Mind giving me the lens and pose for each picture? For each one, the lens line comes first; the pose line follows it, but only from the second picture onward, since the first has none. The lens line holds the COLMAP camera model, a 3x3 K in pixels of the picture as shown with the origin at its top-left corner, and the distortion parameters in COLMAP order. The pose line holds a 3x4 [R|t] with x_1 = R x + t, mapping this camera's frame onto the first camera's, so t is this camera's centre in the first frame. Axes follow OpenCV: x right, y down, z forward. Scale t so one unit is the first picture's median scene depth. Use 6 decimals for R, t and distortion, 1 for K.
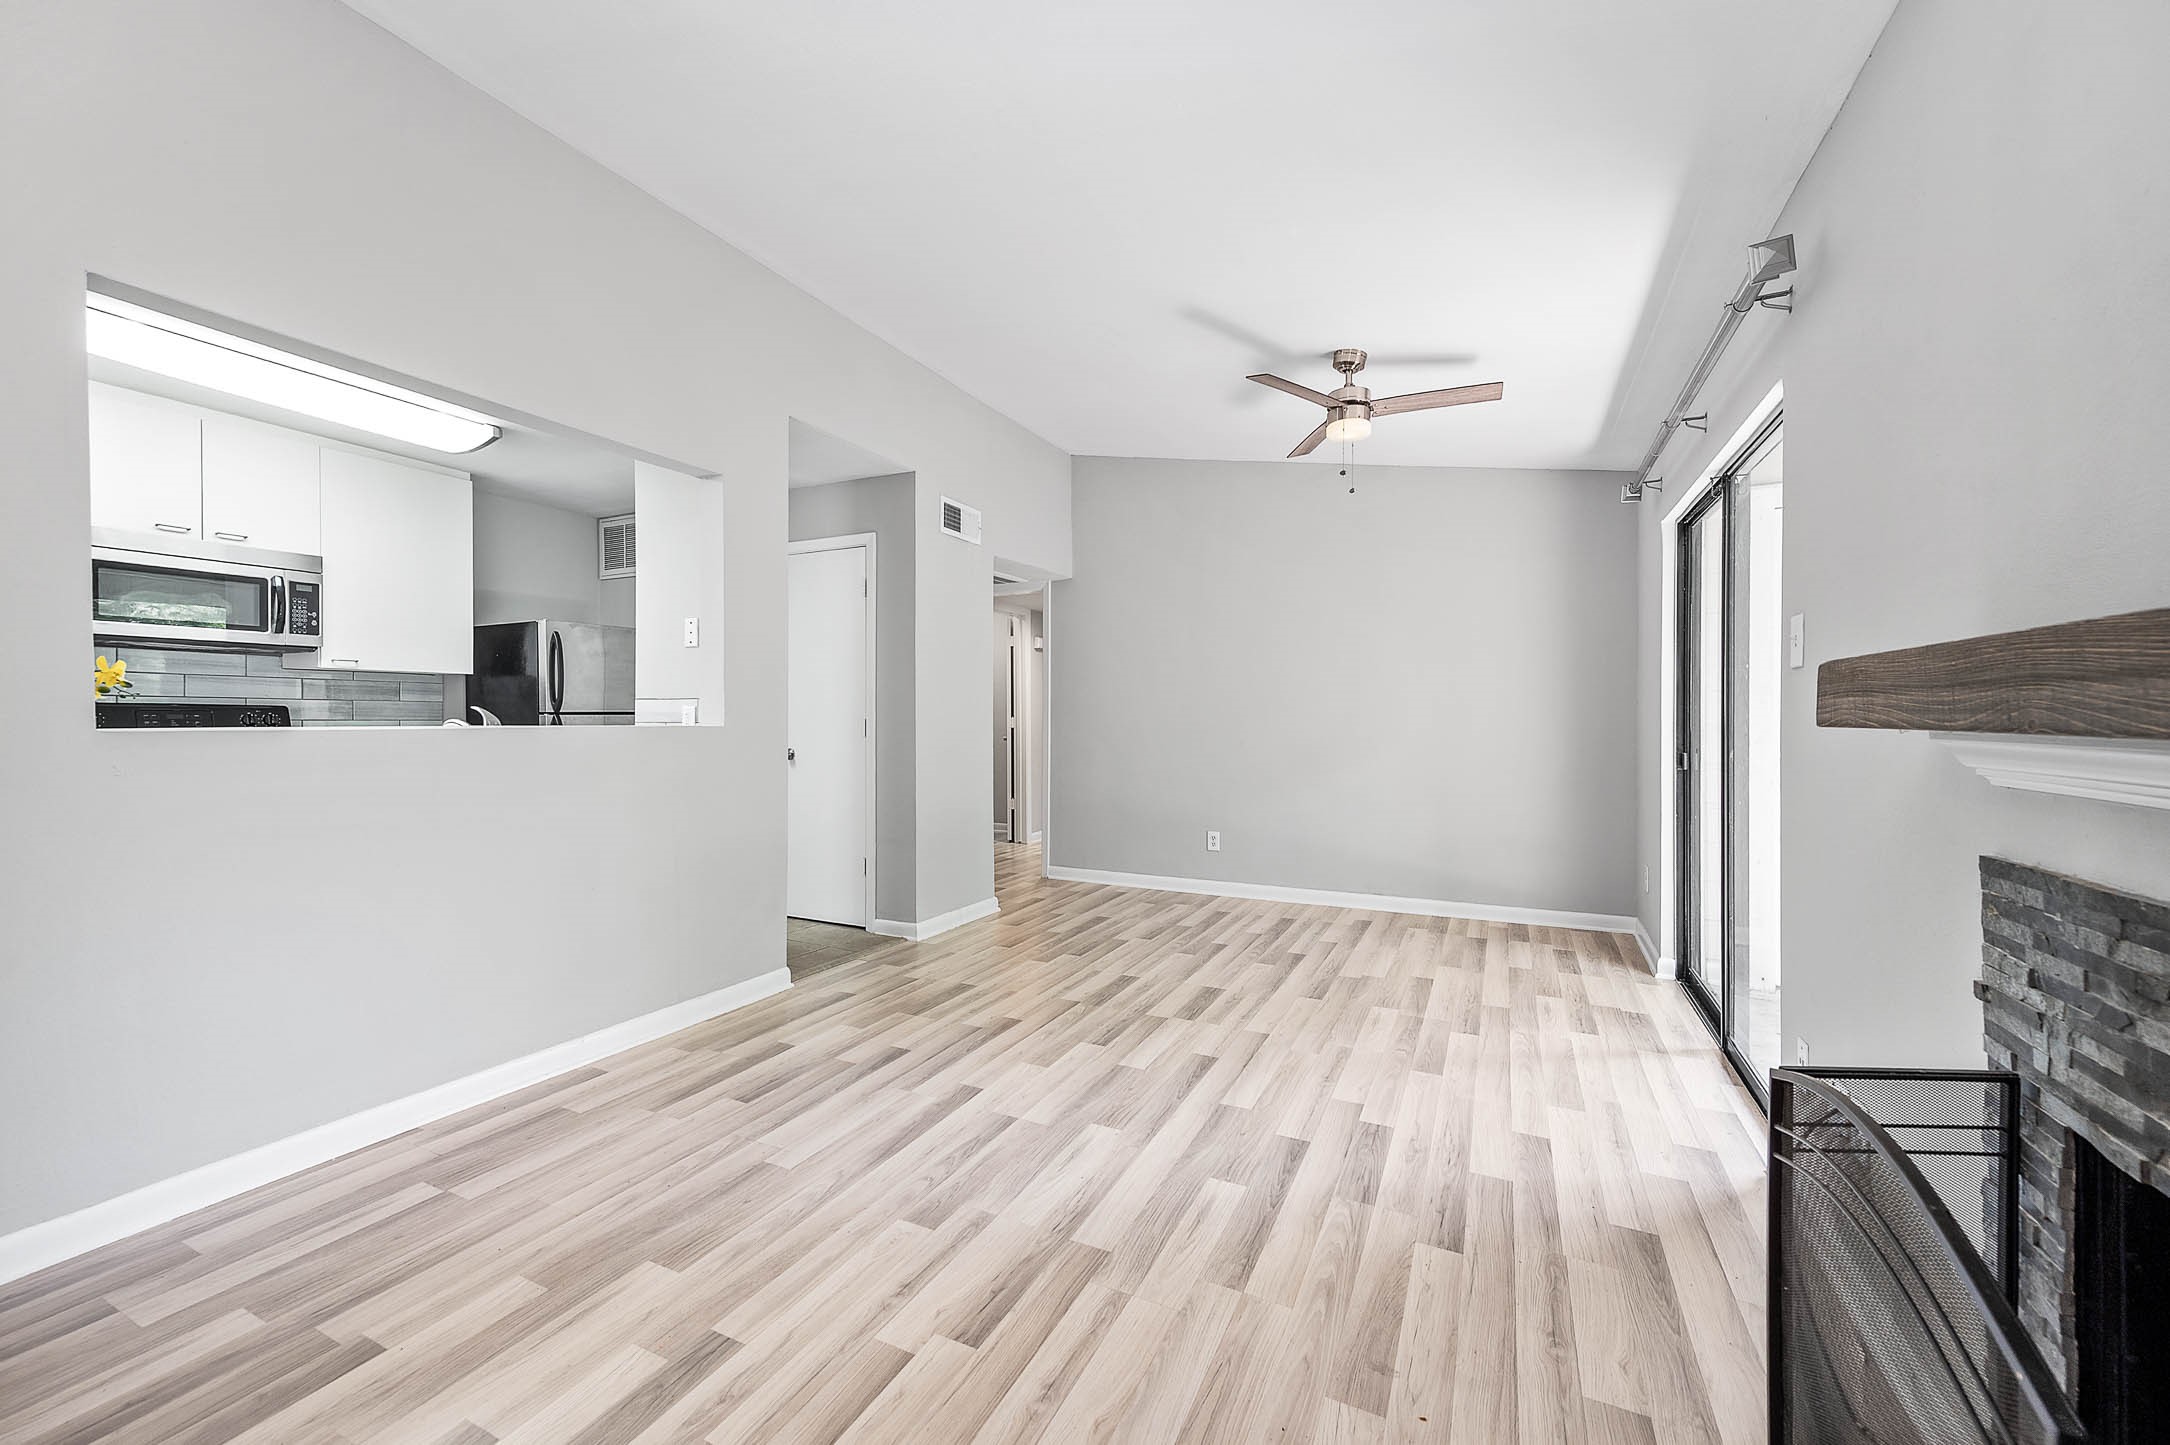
lens RADIAL K [[844.1, 0, 1088.4], [0, 844.1, 722.0], [0, 0, 1]] dist [0.011814, 0.000393]
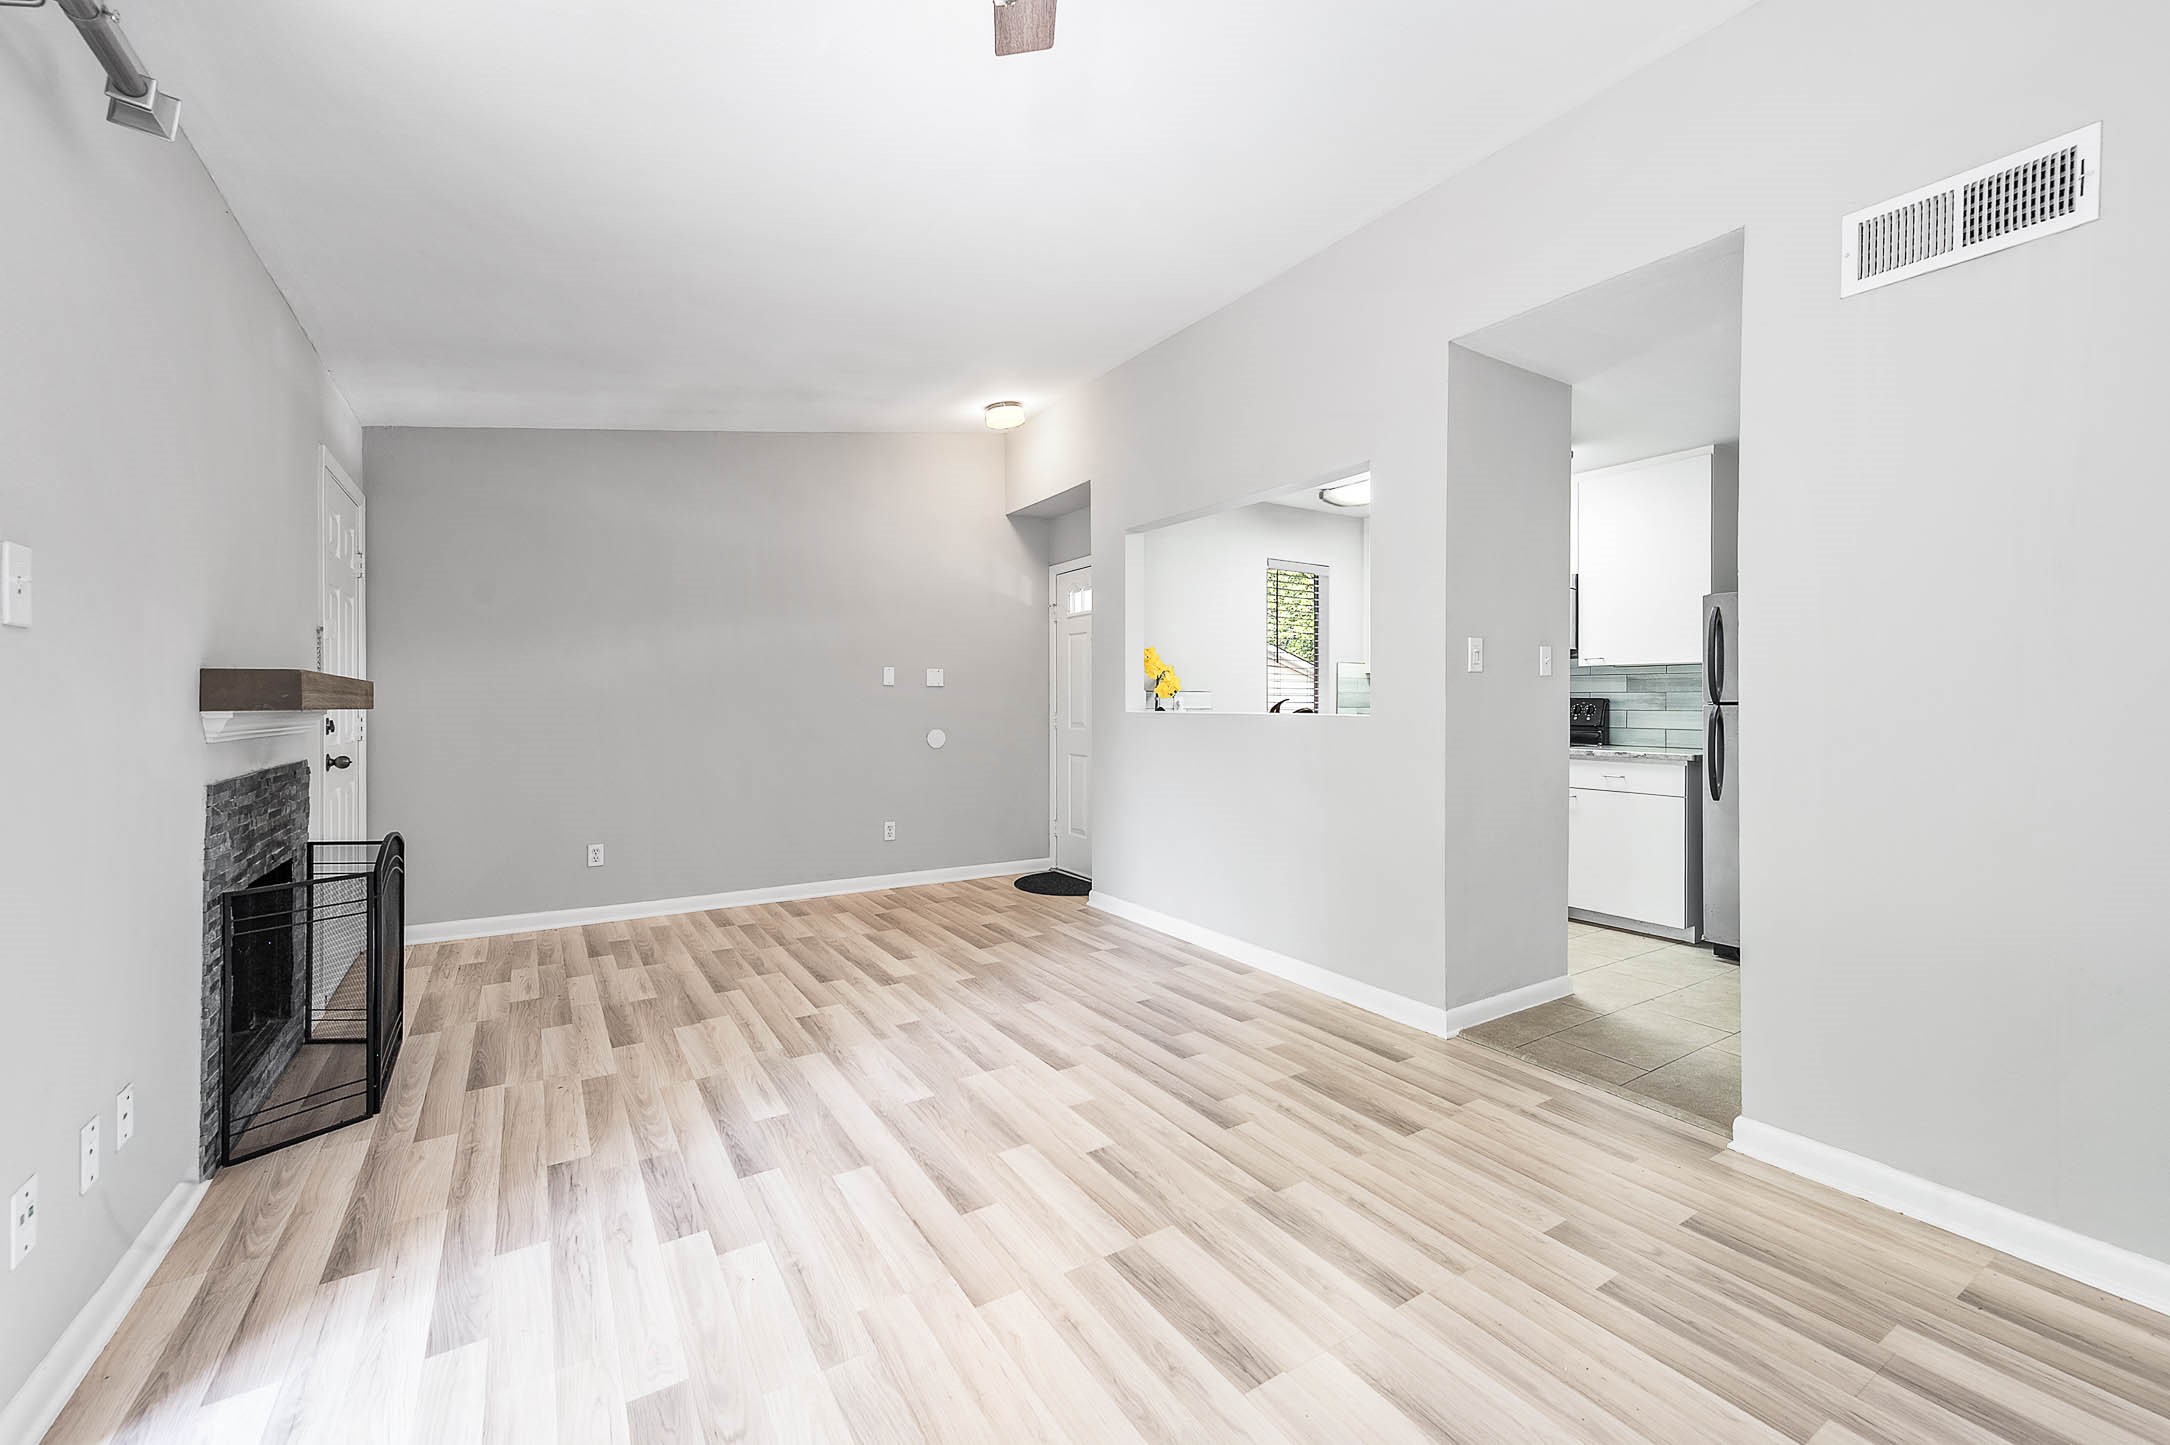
lens RADIAL K [[874.4, 0, 1082.1], [0, 874.4, 708.7], [0, 0, 1]] dist [0.014625, 0.000008]
pose [[-0.523782, 0.002809, -0.851848, 0.733225], [-0.006810, 0.999949, 0.007485, -0.009533], [0.851825, 0.009722, -0.523736, 1.521555]]
